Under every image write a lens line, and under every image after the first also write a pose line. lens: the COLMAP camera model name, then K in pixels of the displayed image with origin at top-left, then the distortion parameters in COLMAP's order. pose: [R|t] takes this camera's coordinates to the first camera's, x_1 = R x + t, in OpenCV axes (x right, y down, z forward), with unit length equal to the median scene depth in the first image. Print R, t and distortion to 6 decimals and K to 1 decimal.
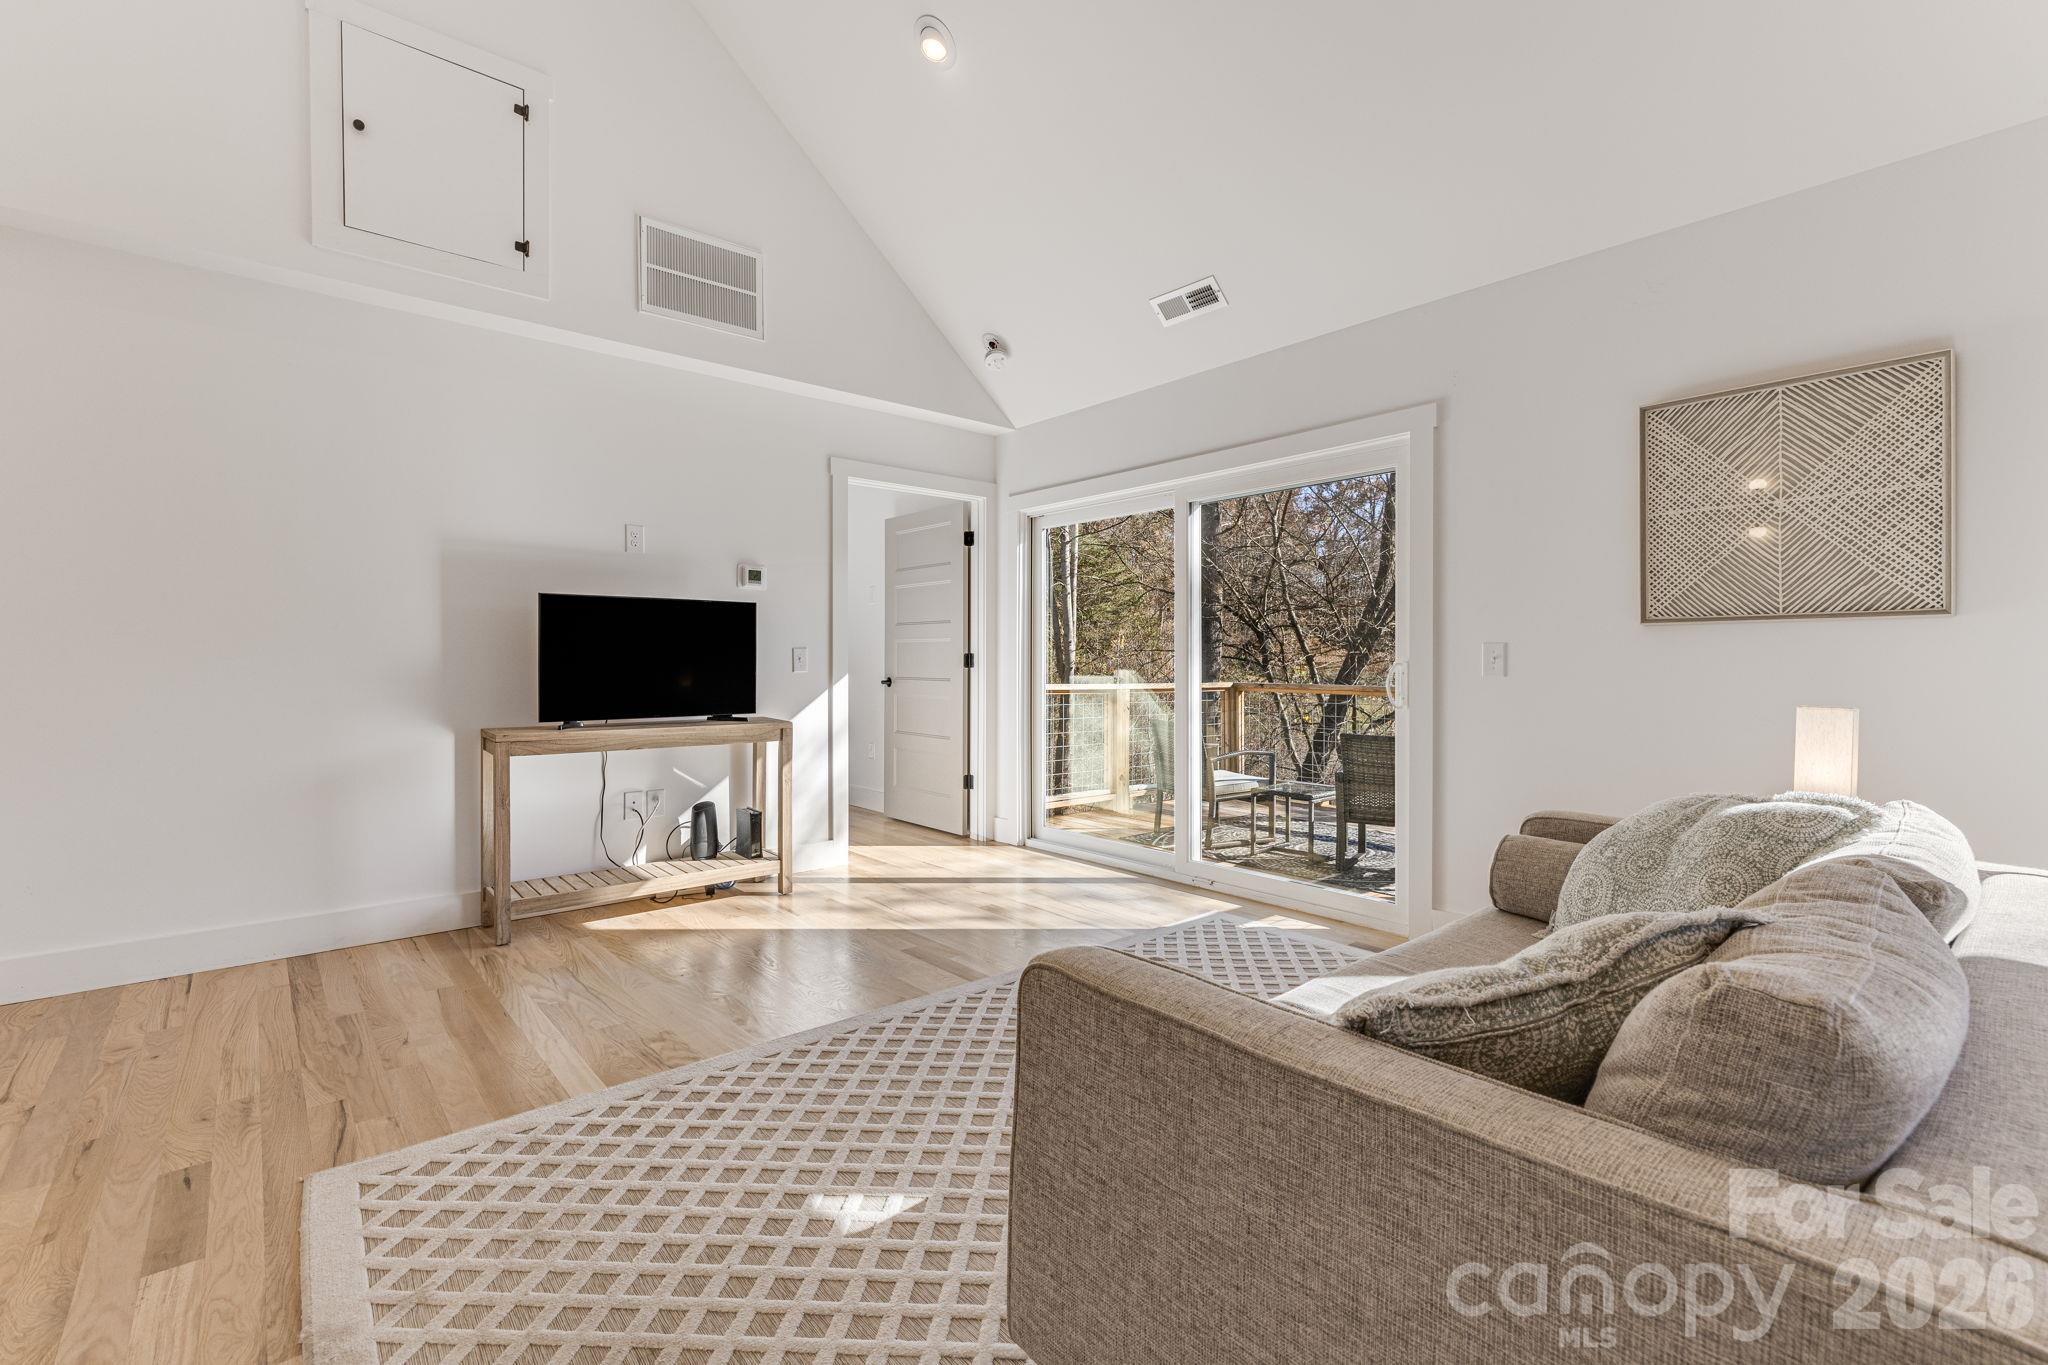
lens RADIAL K [[897.2, 0, 1024.0], [0, 897.2, 682.5], [0, 0, 1]] dist [0.001204, 0.000277]
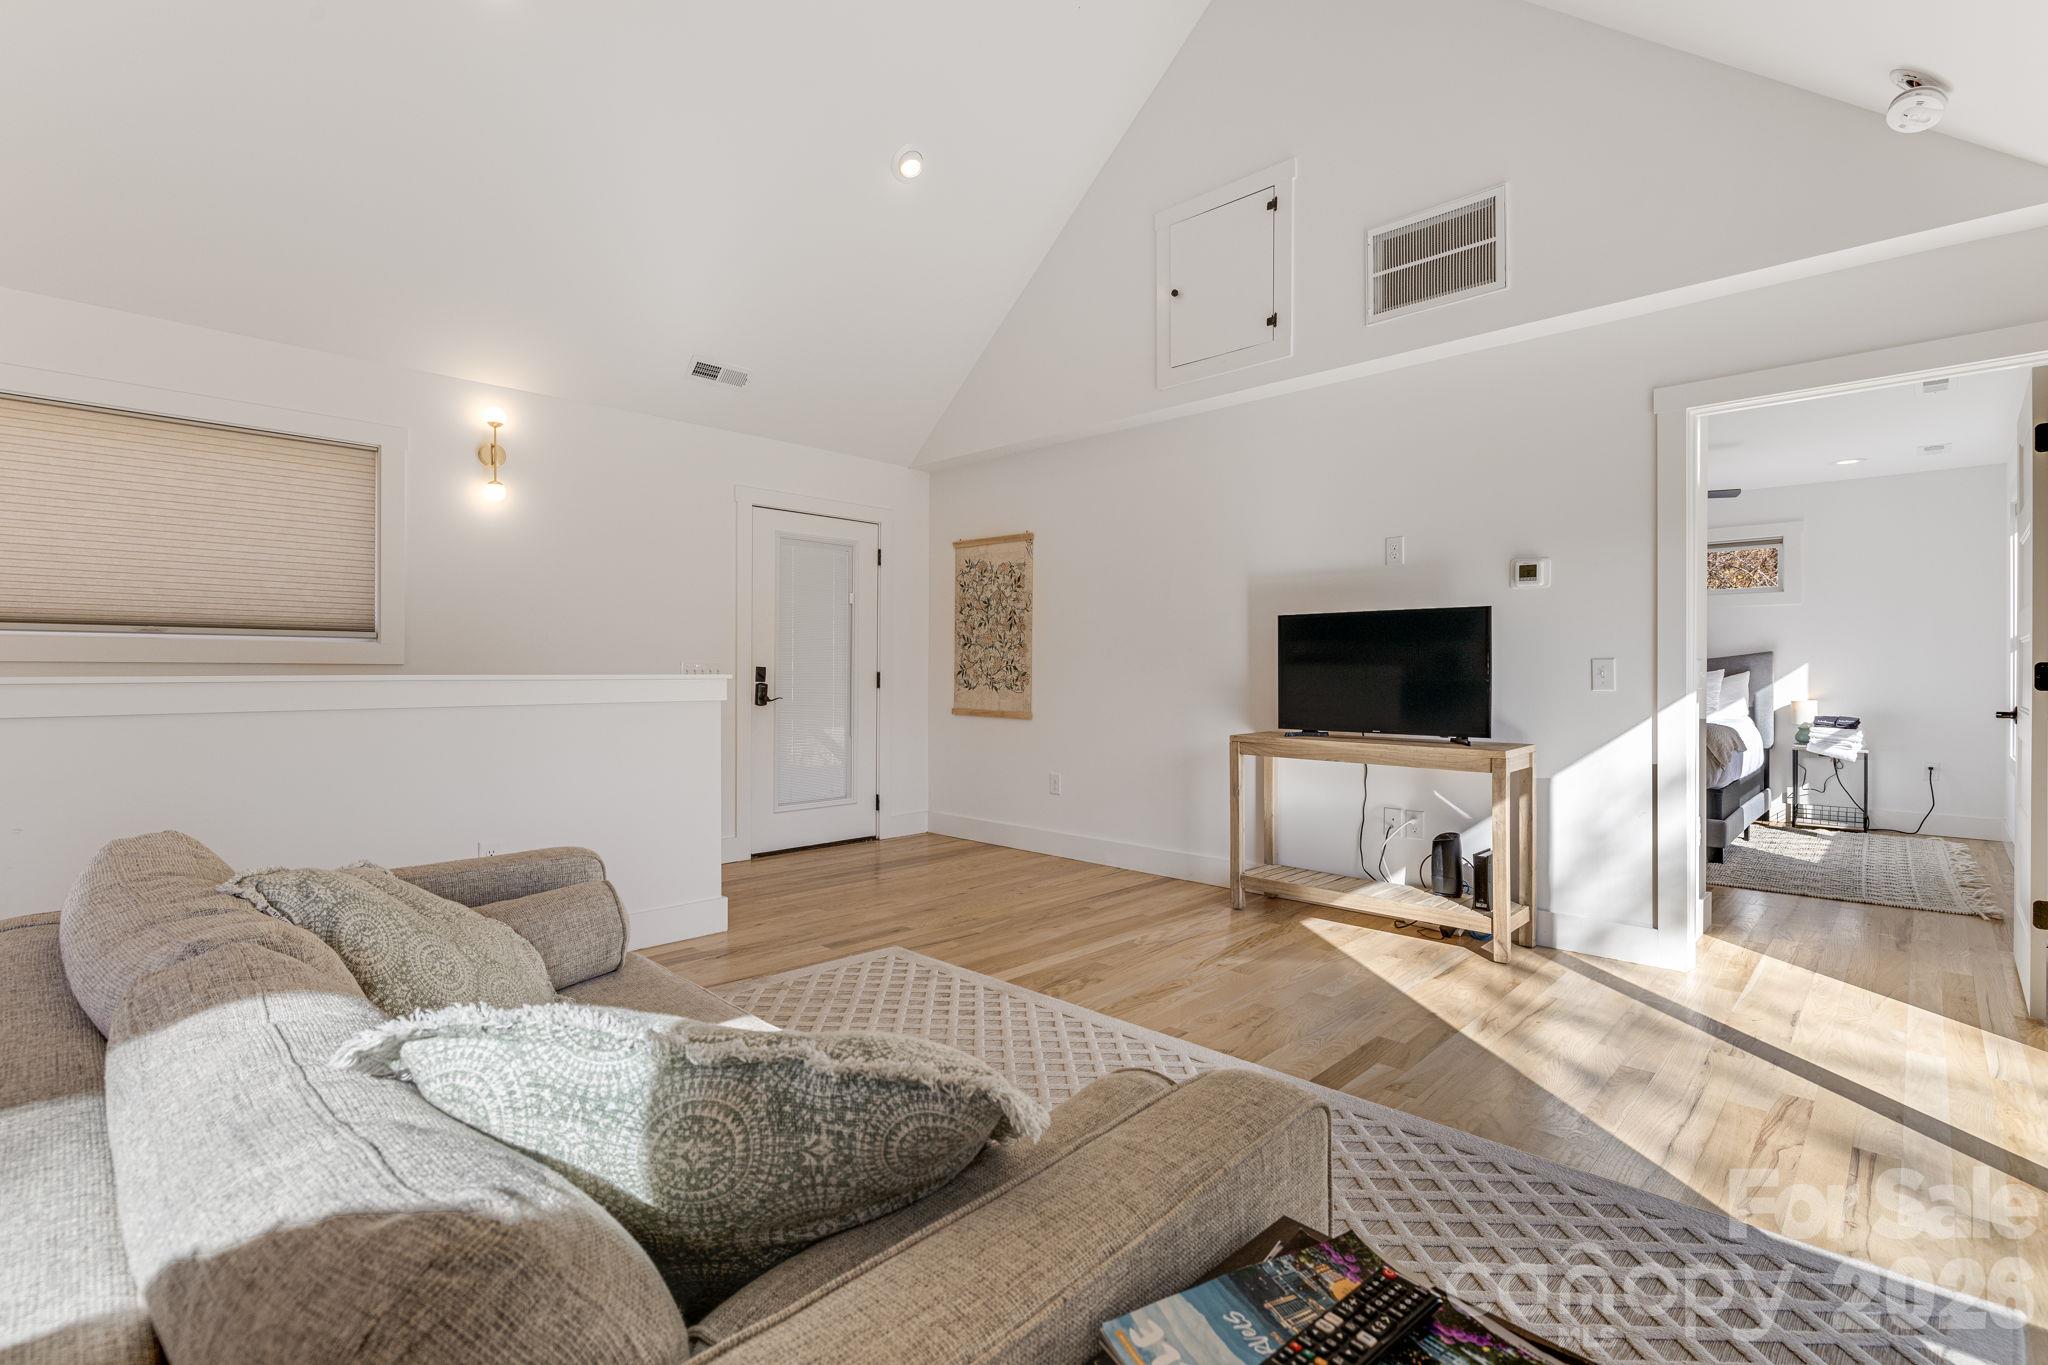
lens RADIAL K [[965.8, 0, 1024.0], [0, 965.8, 682.5], [0, 0, 1]] dist [0.000990, 0.000064]
pose [[0.082356, 0.015098, -0.996489, 0.618953], [-0.024841, 0.999606, 0.013092, -0.020452], [0.996293, 0.023676, 0.082699, 0.536704]]
